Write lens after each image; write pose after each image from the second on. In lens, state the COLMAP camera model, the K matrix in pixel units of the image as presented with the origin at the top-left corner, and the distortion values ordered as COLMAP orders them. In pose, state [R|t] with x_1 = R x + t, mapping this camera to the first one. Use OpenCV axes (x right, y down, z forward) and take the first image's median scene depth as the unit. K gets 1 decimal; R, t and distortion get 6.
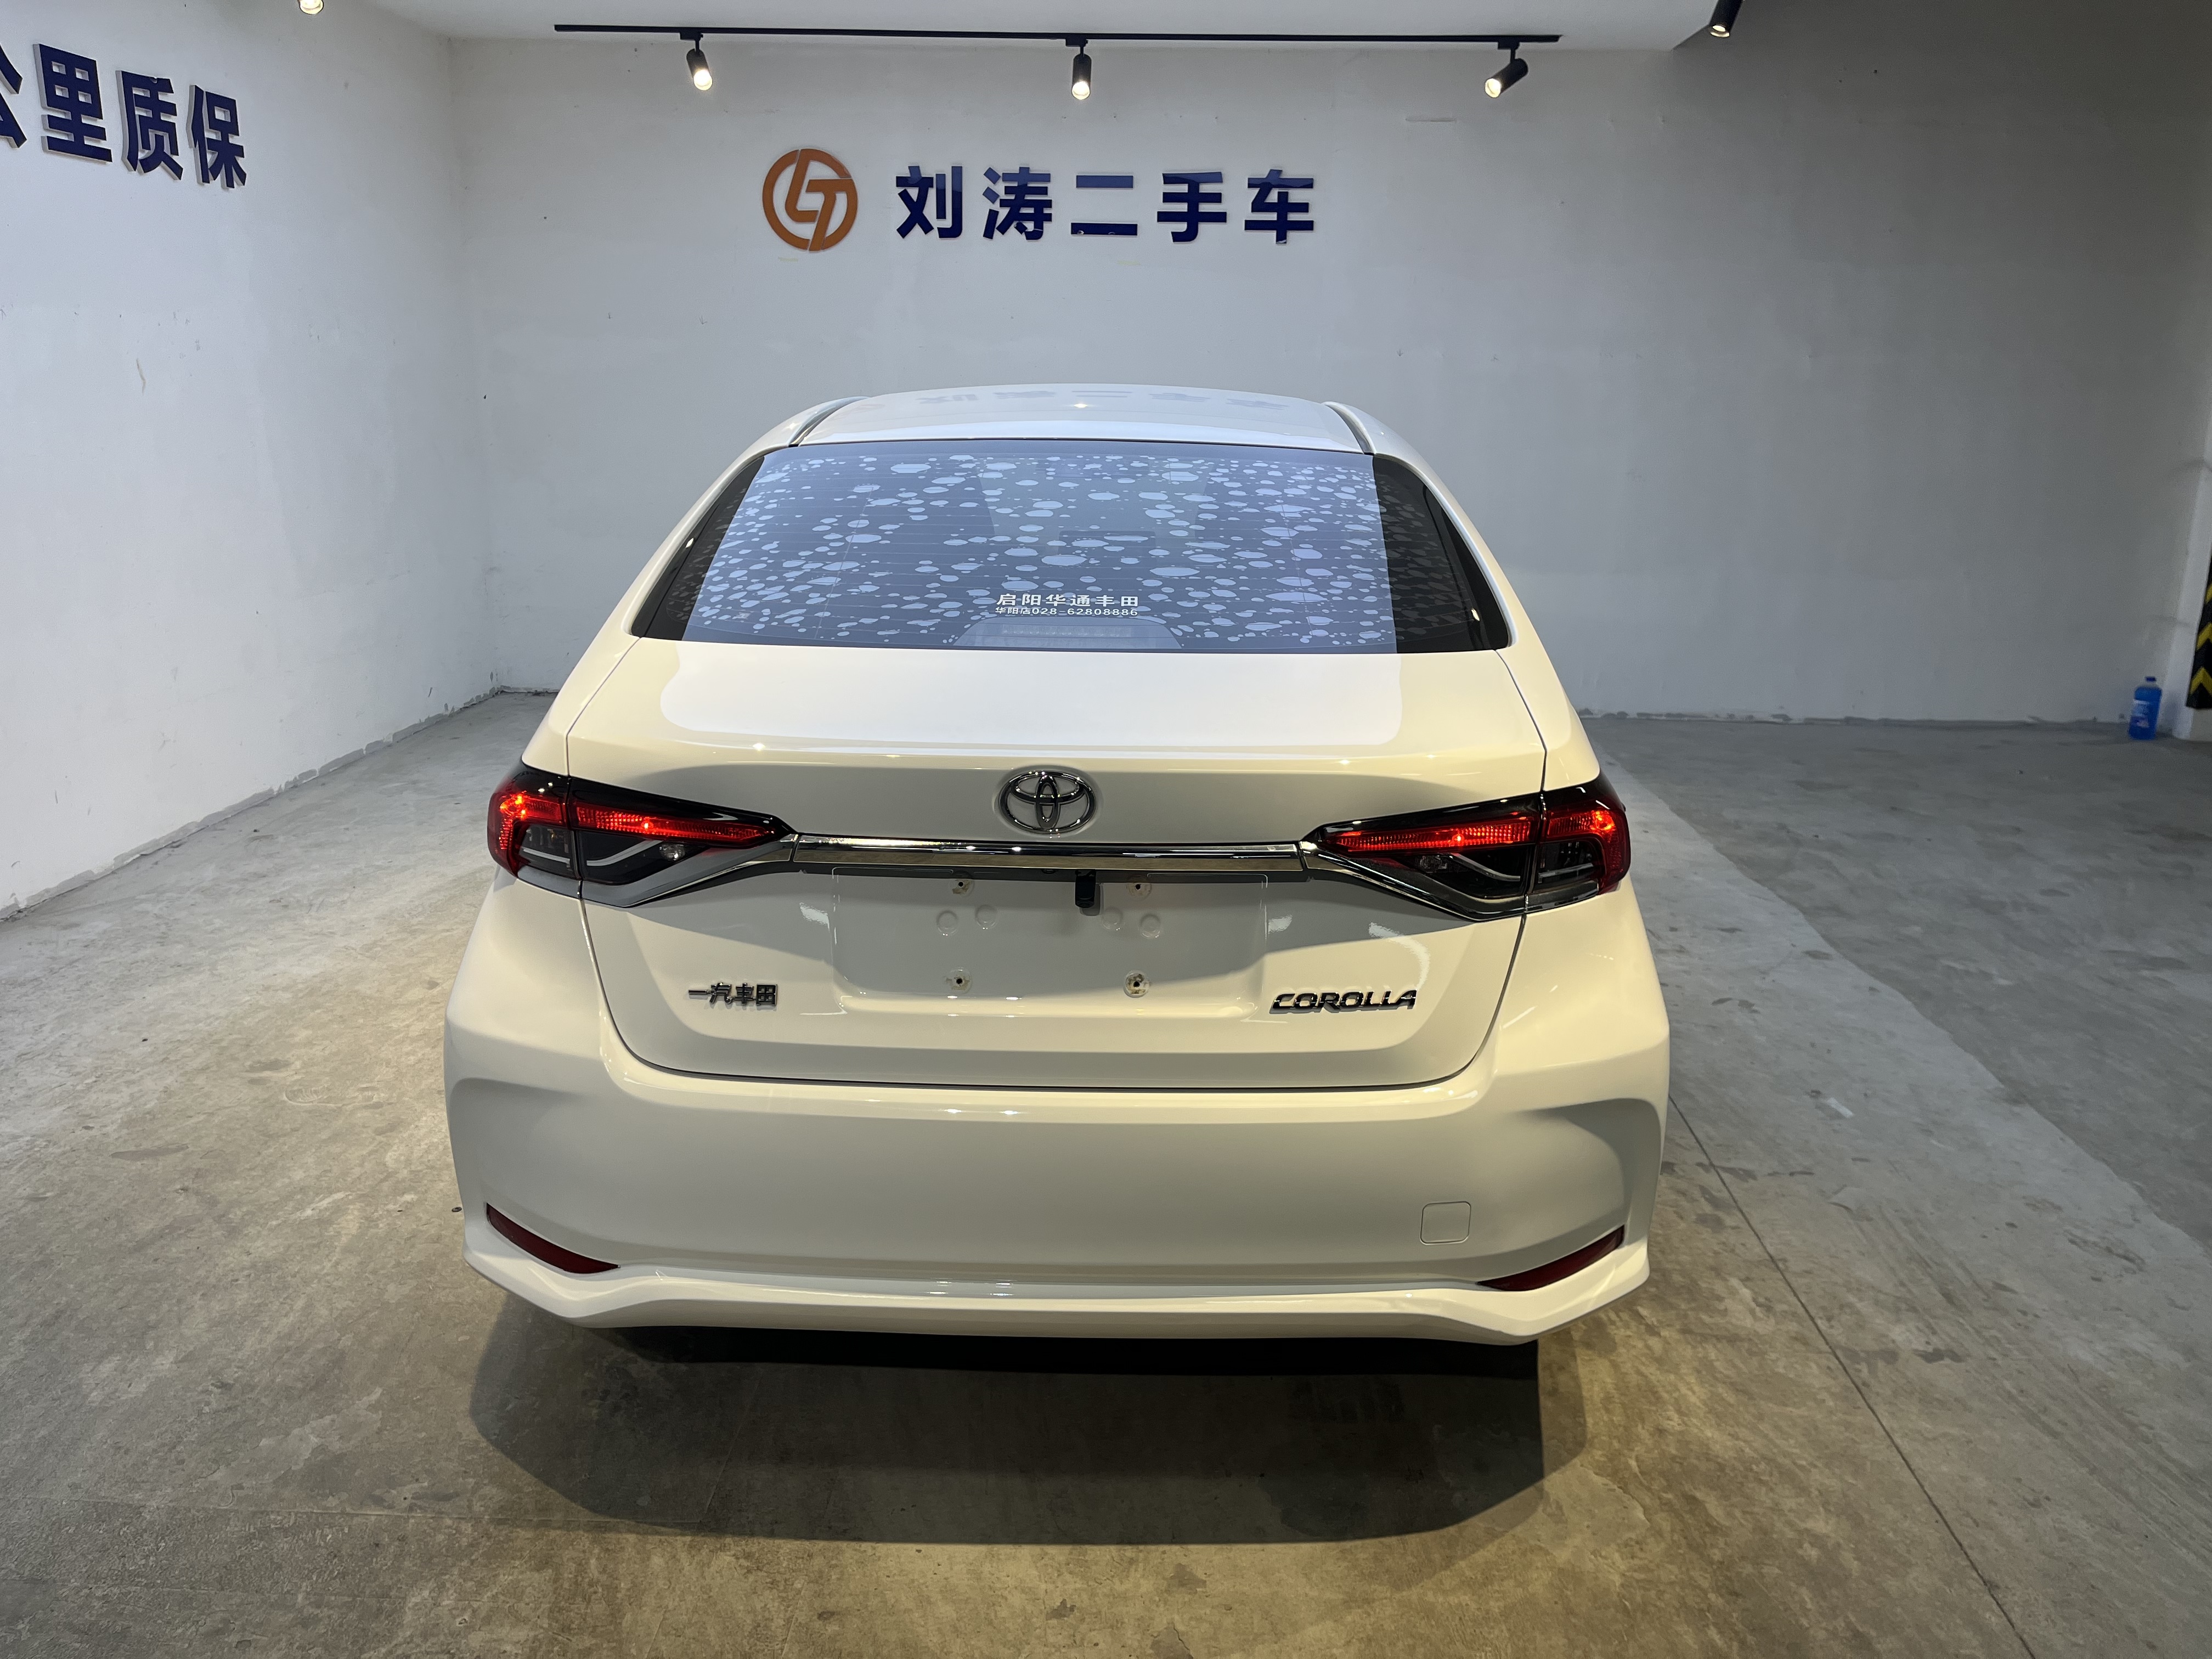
lens RADIAL K [[1676.0, 0, 1106.0], [0, 1676.0, 829.5], [0, 0, 1]] dist [0.082213, -0.112992]
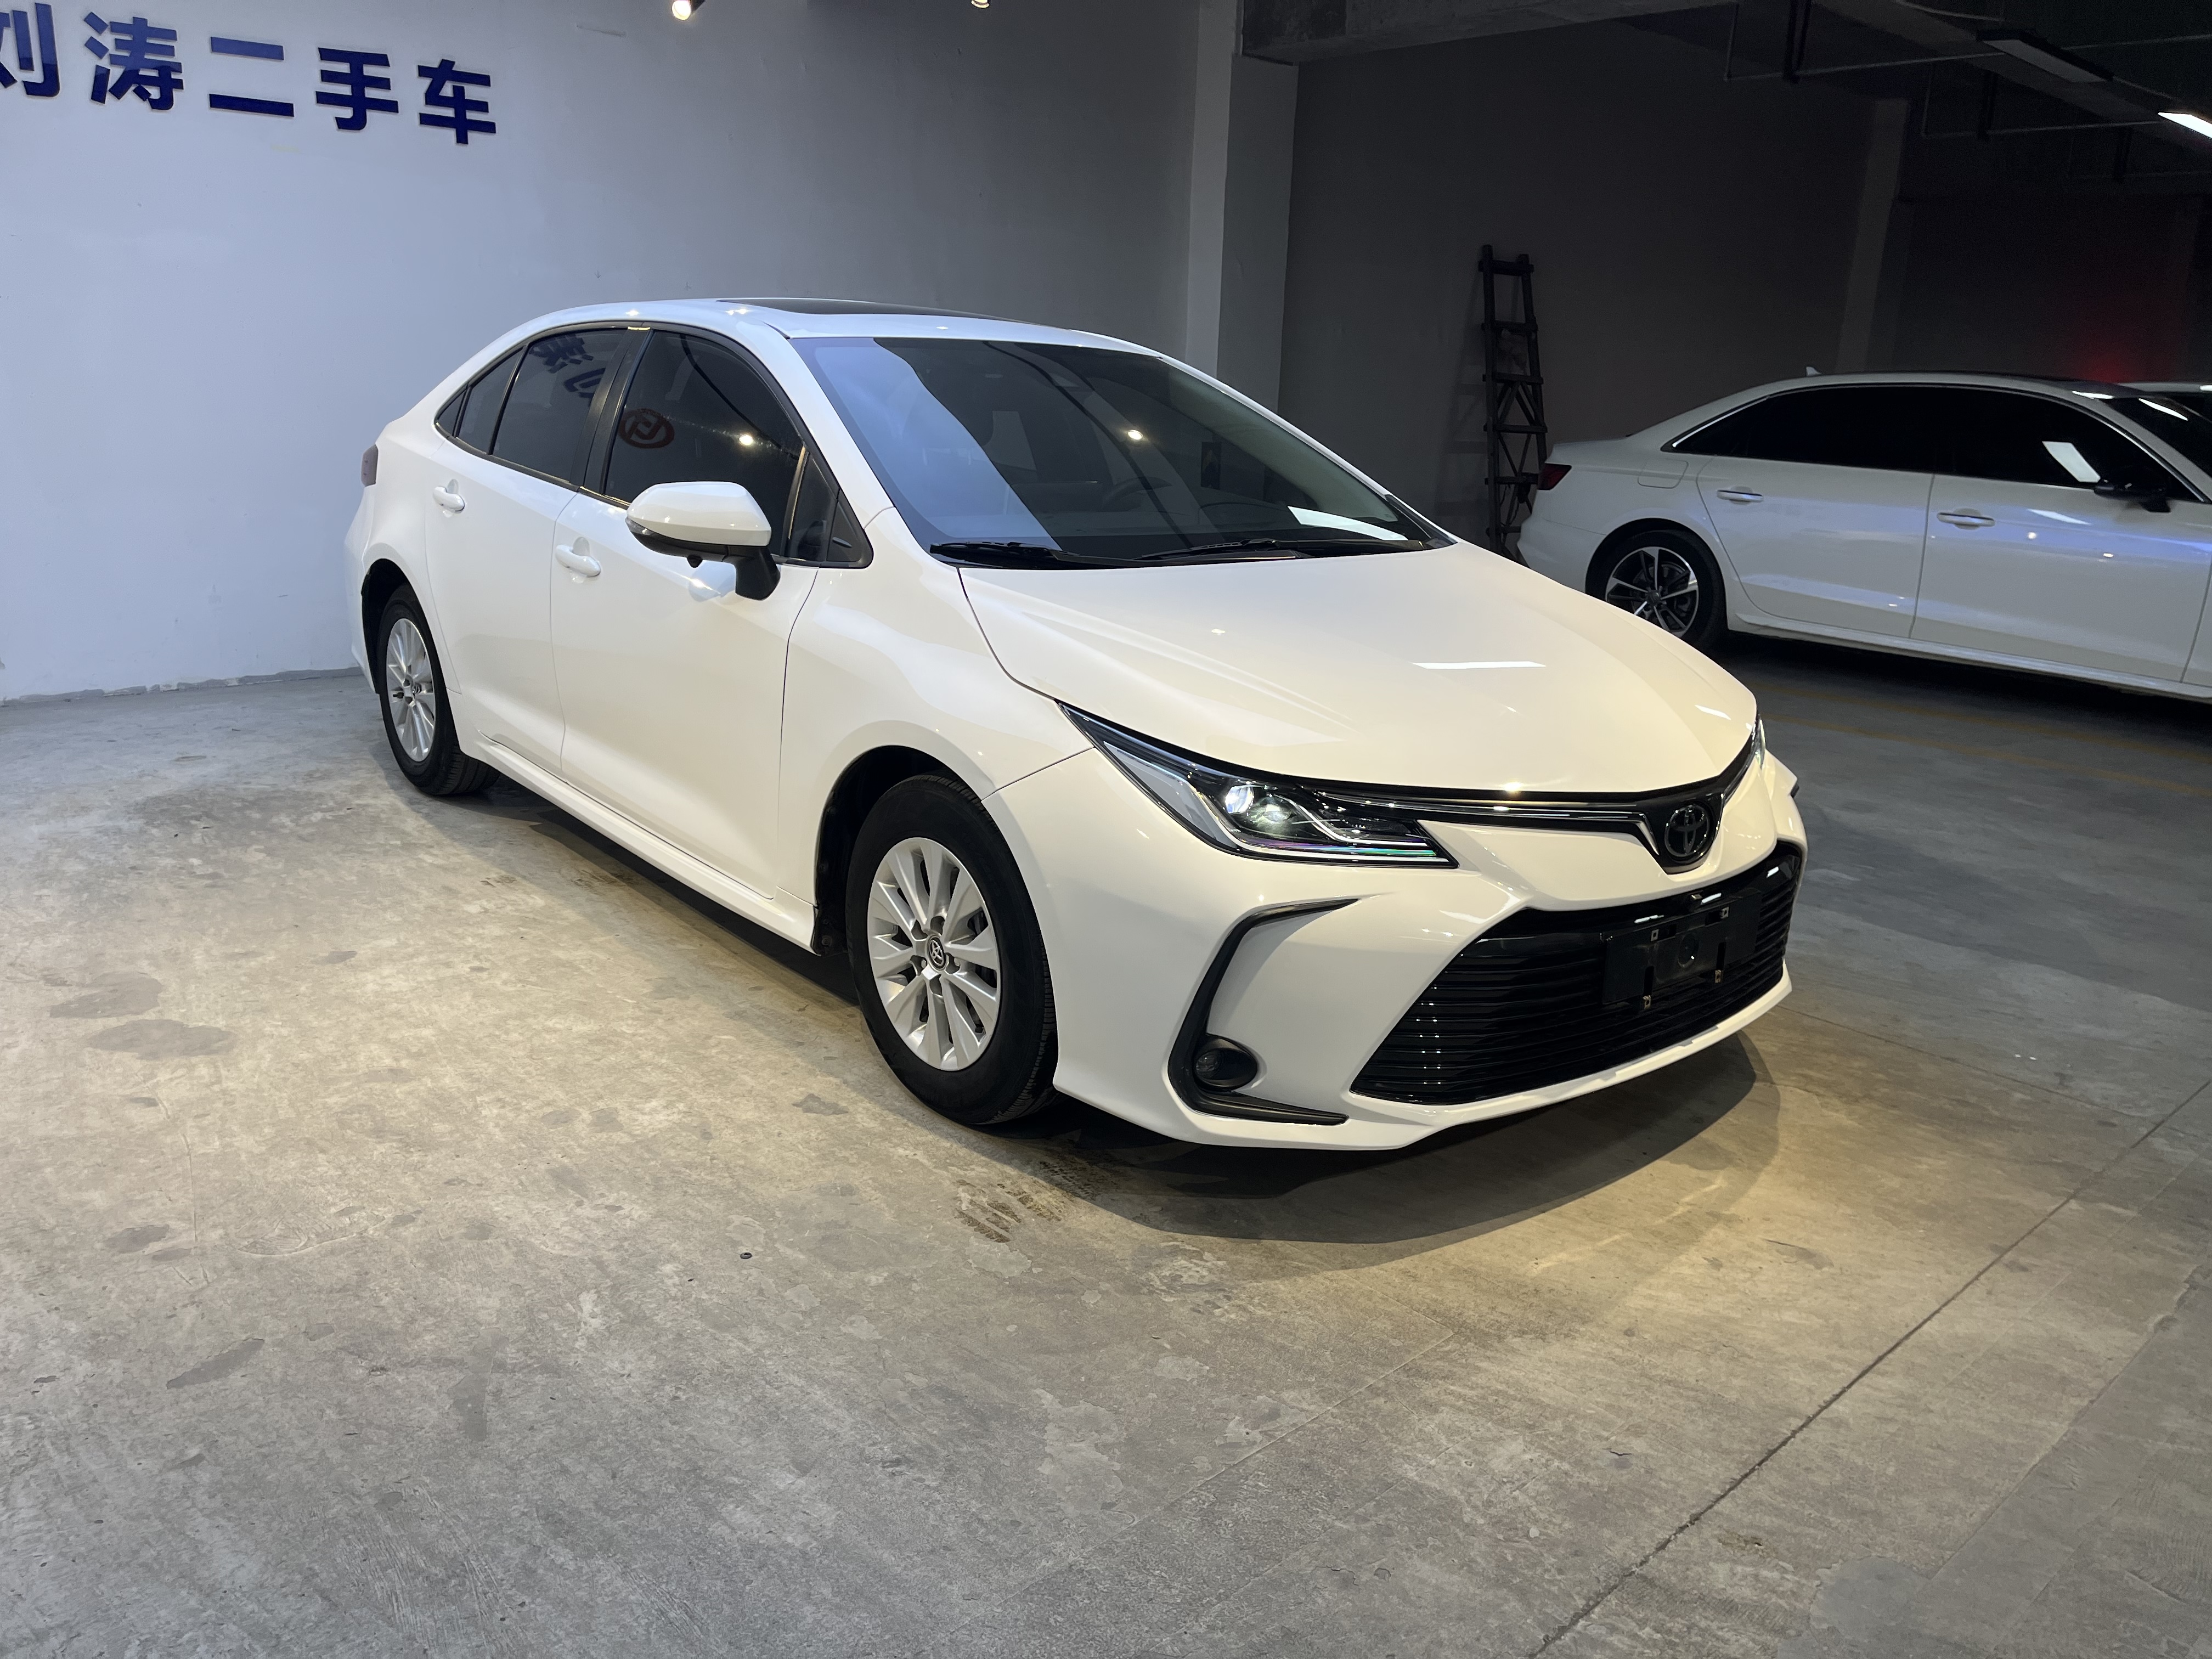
lens RADIAL K [[1665.0, 0, 1146.5], [0, 1665.0, 841.8], [0, 0, 1]] dist [0.105971, -0.144997]
pose [[0.700794, -0.178836, 0.690584, -0.574341], [0.153806, 0.983177, 0.098527, -0.021812], [-0.696586, 0.037168, 0.716510, 0.186506]]
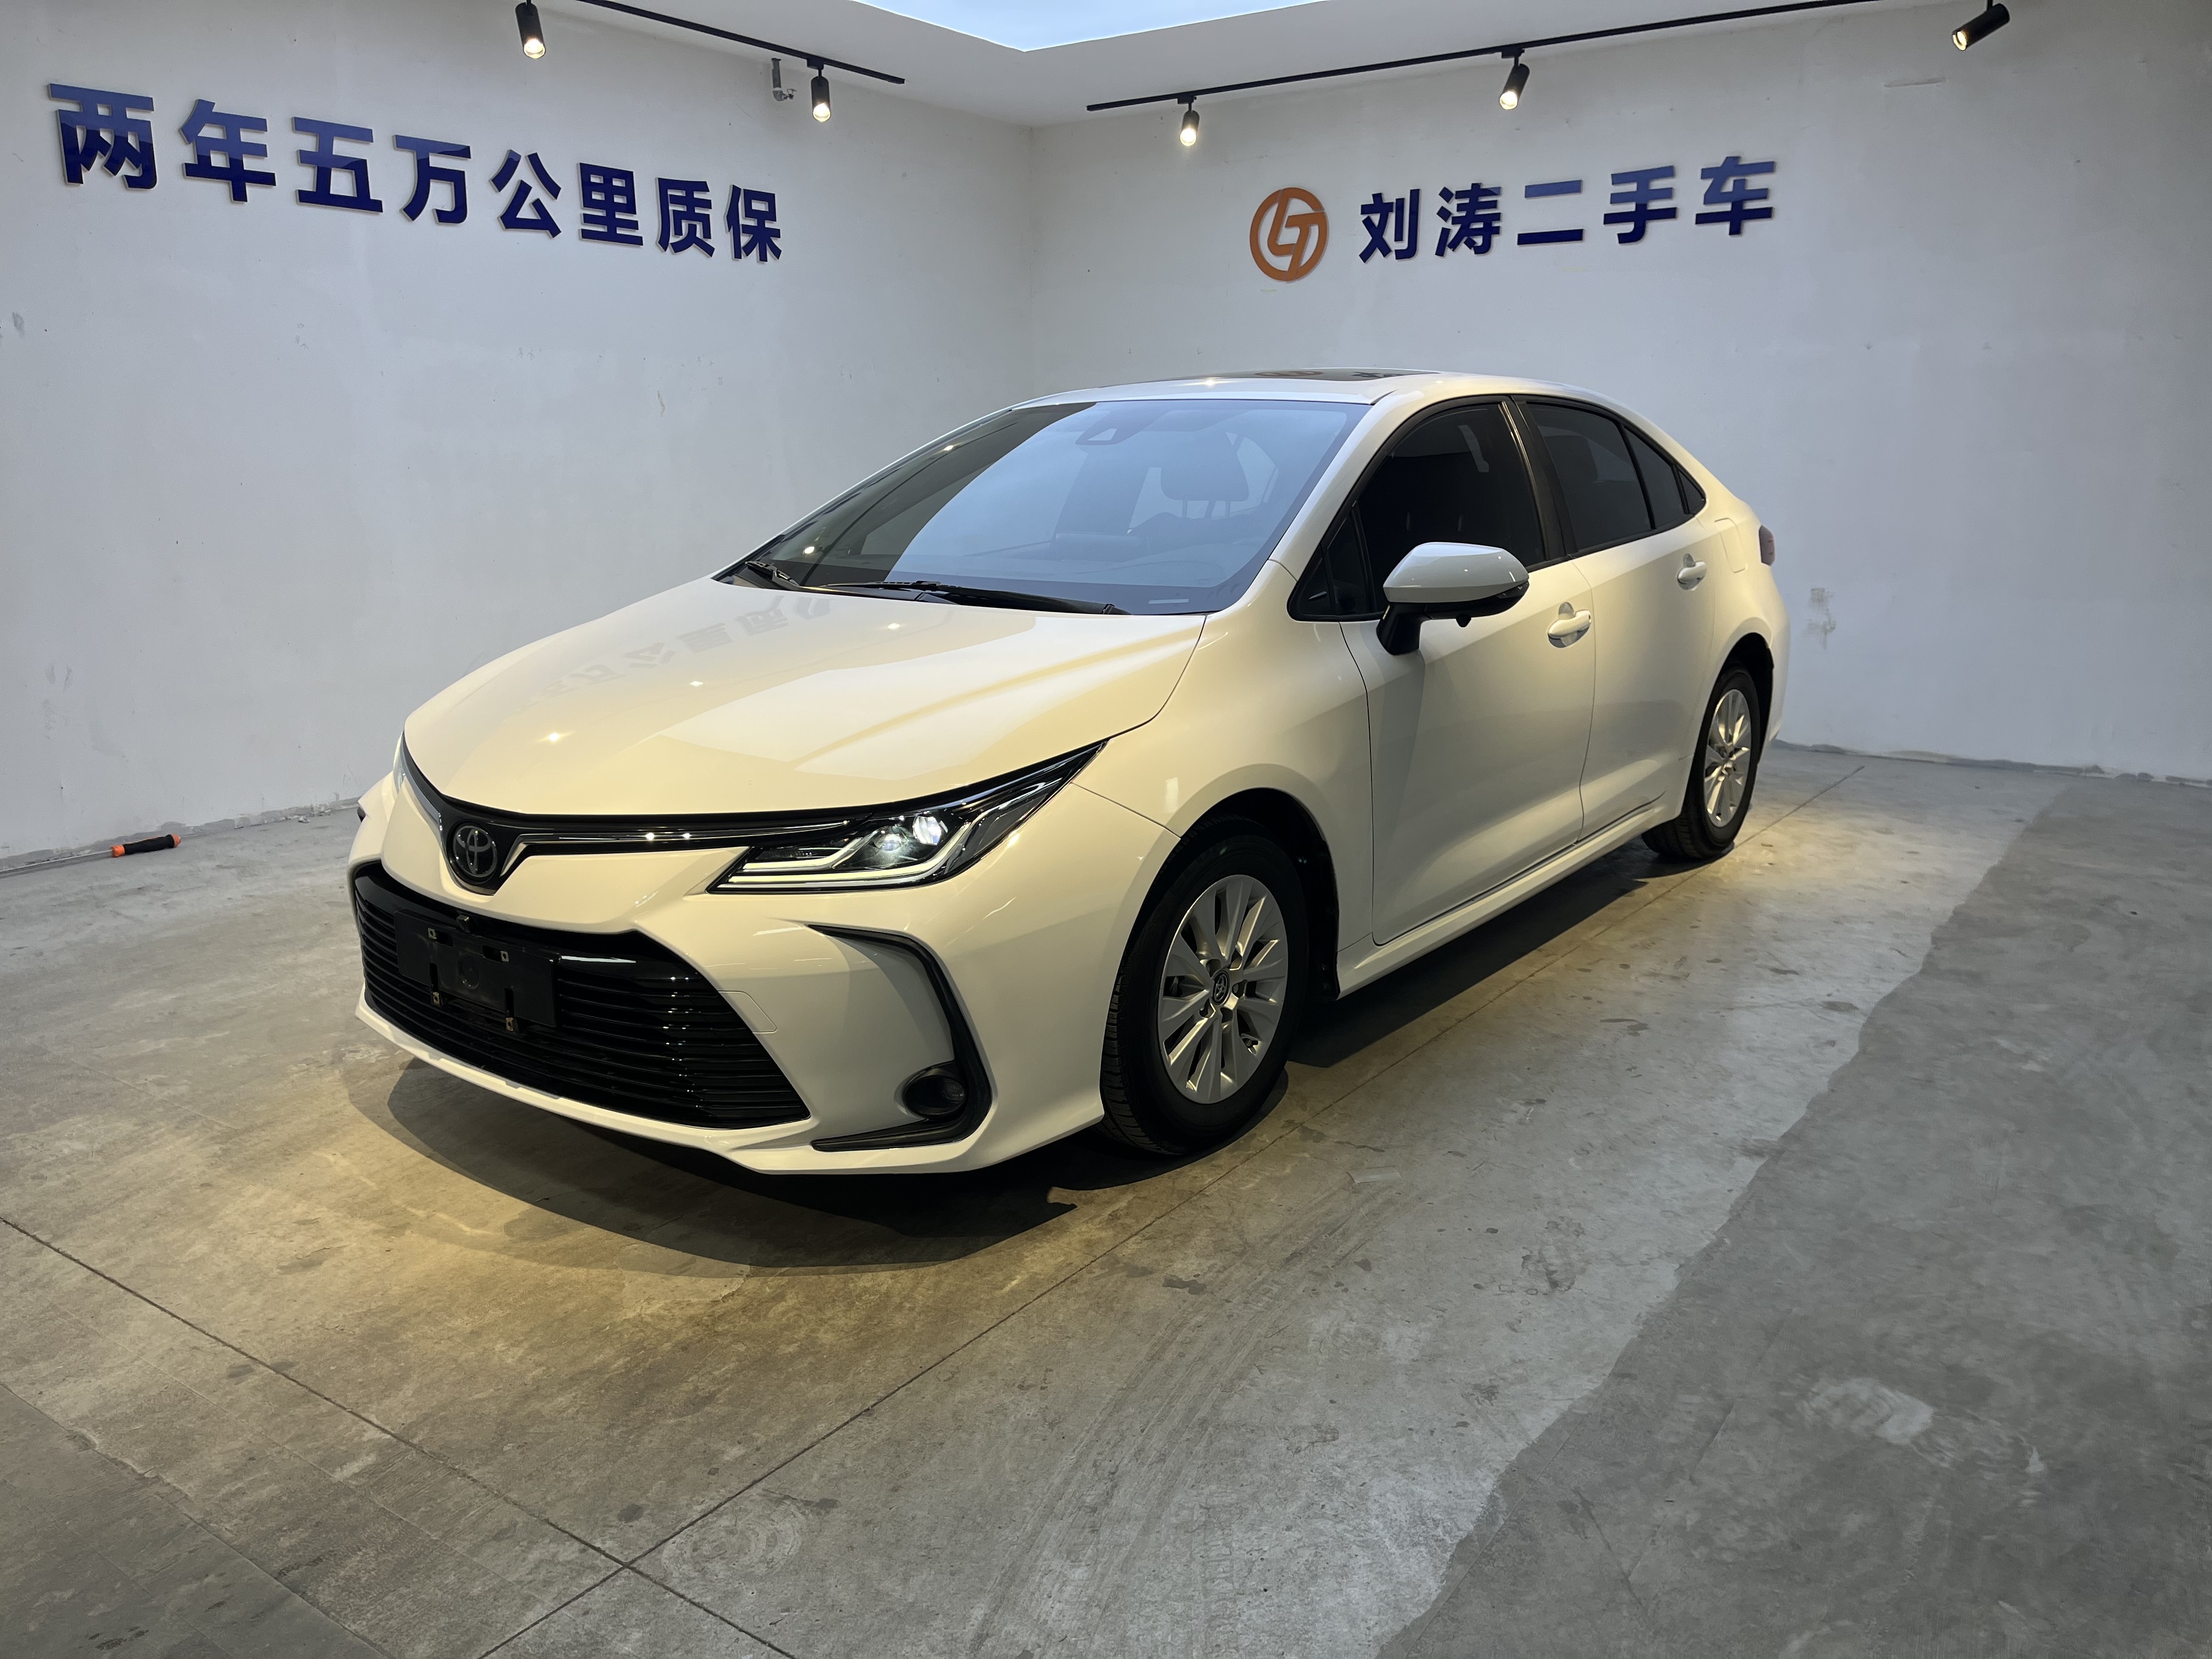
lens RADIAL K [[1676.2, 0, 1102.2], [0, 1676.2, 837.9], [0, 0, 1]] dist [0.088903, -0.127231]
pose [[0.835088, 0.107828, -0.539445, 0.606609], [-0.124328, 0.992224, 0.005866, 0.032892], [0.535883, 0.062169, 0.842000, 0.084758]]
